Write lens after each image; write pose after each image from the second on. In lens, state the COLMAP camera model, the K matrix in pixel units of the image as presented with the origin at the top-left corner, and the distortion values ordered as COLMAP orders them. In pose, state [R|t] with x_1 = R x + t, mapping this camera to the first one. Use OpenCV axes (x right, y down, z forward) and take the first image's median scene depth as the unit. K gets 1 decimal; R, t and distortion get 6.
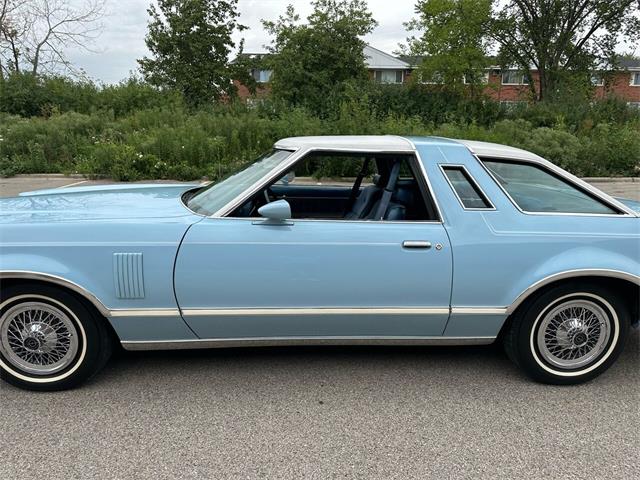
lens RADIAL K [[450.3, 0, 318.8], [0, 450.3, 241.2], [0, 0, 1]] dist [0.050616, -0.067511]
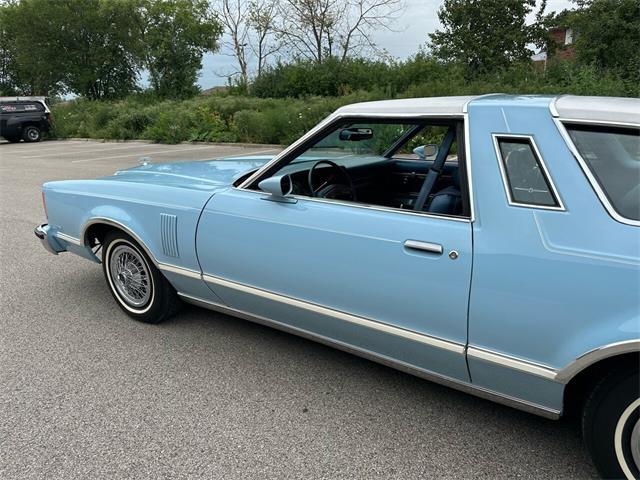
lens RADIAL K [[449.4, 0, 320.0], [0, 449.4, 240.0], [0, 0, 1]] dist [0.049911, -0.065454]
pose [[0.796007, 0.141562, -0.588501, 0.094356], [-0.111541, 0.989922, 0.087251, -0.008918], [0.594921, -0.003811, 0.803775, 0.061178]]
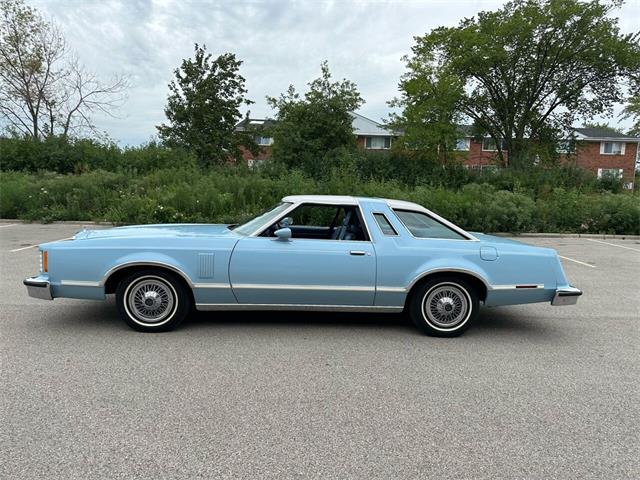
lens RADIAL K [[447.3, 0, 317.5], [0, 447.3, 241.7], [0, 0, 1]] dist [0.125461, -0.231197]
pose [[0.999800, 0.018116, 0.008474, 0.006309], [-0.016947, 0.992380, -0.122047, 0.035968], [-0.010620, 0.121879, 0.992488, -0.161326]]
